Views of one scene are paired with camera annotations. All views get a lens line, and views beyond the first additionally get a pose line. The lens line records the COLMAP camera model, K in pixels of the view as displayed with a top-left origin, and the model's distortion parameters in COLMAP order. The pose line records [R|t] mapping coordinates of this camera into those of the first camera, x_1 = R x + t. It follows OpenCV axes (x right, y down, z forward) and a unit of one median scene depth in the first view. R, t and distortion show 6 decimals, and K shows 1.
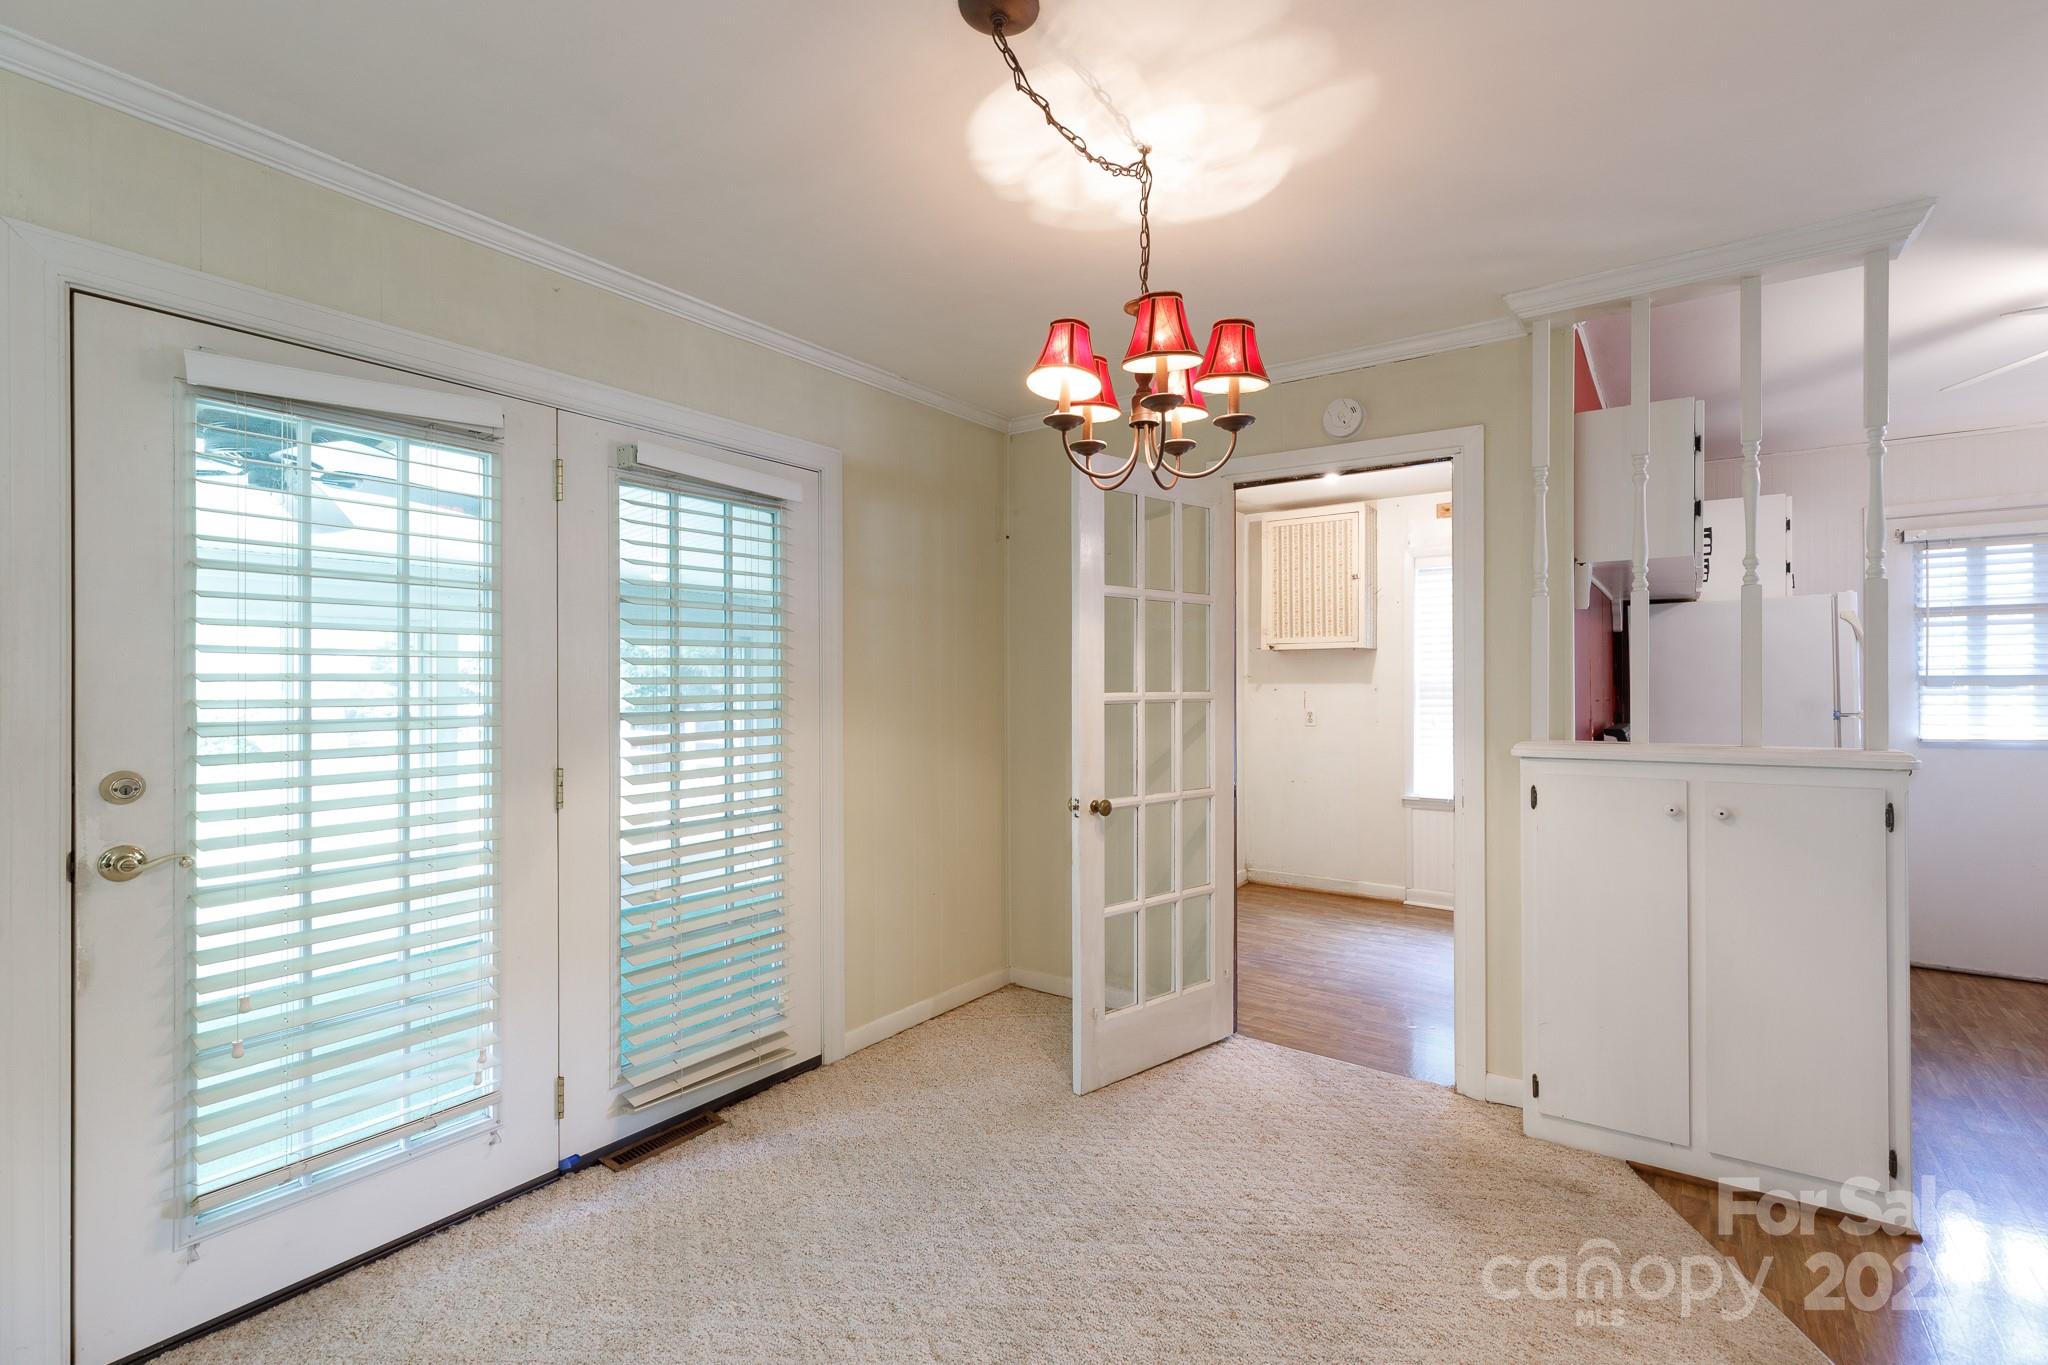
lens RADIAL K [[951.0, 0, 1024.0], [0, 951.0, 682.5], [0, 0, 1]] dist [0.001180, -0.000187]
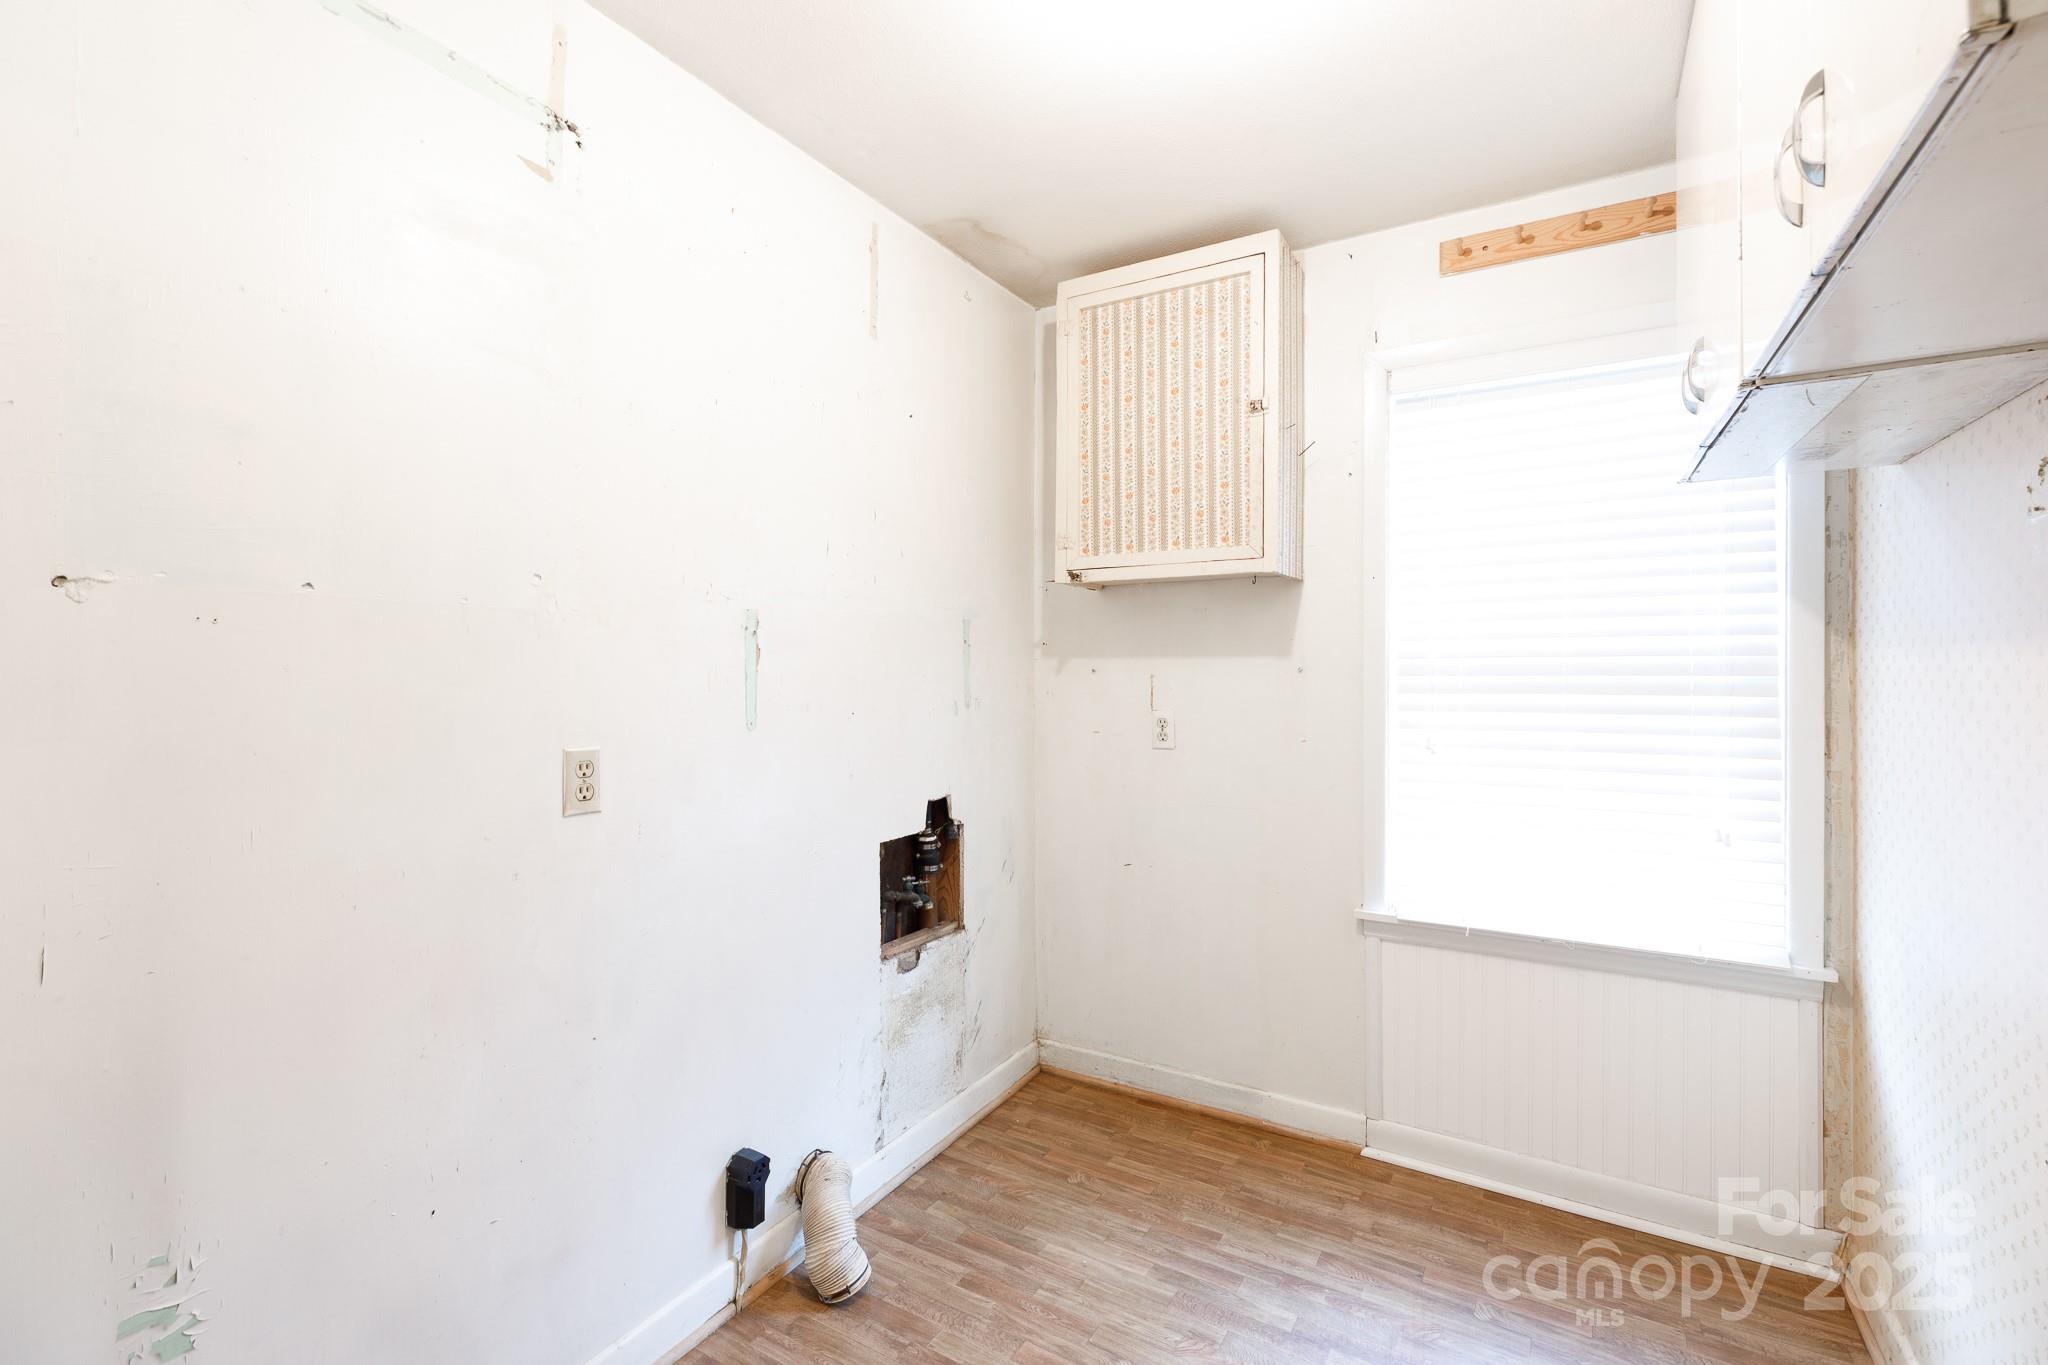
lens RADIAL K [[914.8, 0, 1024.2], [0, 914.8, 667.2], [0, 0, 1]] dist [-0.000692, 0.000015]
pose [[0.997004, 0.002434, 0.077311, 0.207507], [-0.002589, 0.999995, 0.001909, 0.005382], [-0.077306, -0.002103, 0.997005, 0.583743]]
